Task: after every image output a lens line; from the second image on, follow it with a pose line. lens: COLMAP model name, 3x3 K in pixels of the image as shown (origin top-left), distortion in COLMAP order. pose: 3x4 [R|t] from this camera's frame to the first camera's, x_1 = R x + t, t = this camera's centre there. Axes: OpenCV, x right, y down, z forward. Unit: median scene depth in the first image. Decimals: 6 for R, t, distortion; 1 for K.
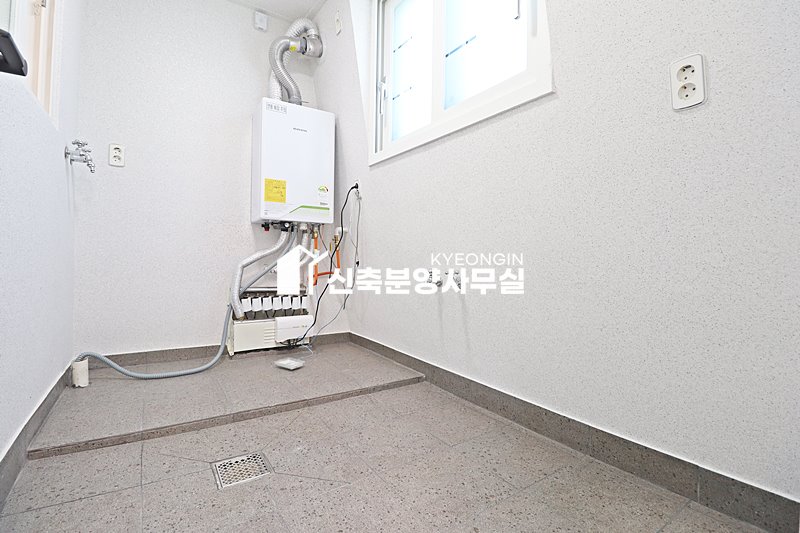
lens RADIAL K [[373.9, 0, 401.5], [0, 373.9, 259.1], [0, 0, 1]] dist [-0.000305, -0.010804]
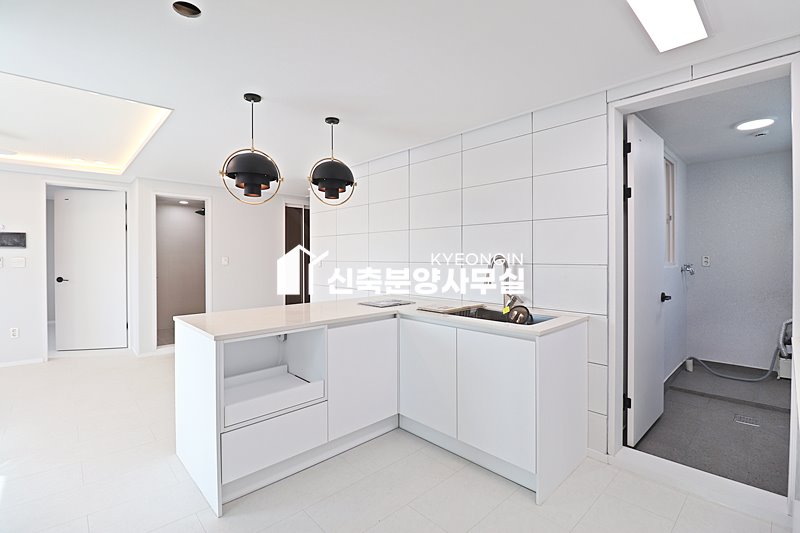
lens RADIAL K [[368.9, 0, 401.1], [0, 368.9, 258.3], [0, 0, 1]] dist [0.001773, -0.014761]
pose [[0.164262, -0.017090, -0.986269, 0.789316], [0.008663, 0.999836, -0.015882, -0.239973], [0.986379, -0.005935, 0.164383, -0.815664]]
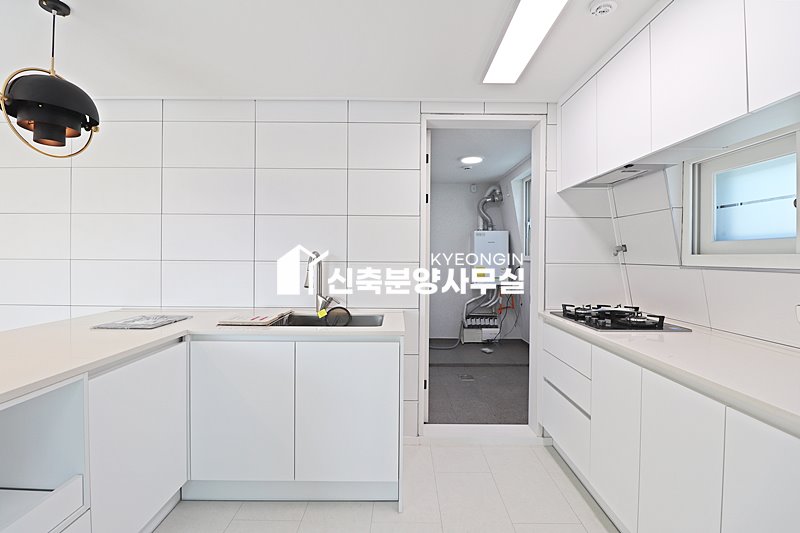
lens RADIAL K [[373.9, 0, 401.5], [0, 373.9, 259.1], [0, 0, 1]] dist [-0.000305, -0.010804]
pose [[0.832832, -0.010635, -0.553424, 0.471796], [0.010138, 0.999941, -0.003960, -0.238378], [0.553433, -0.002312, 0.832891, -1.042215]]
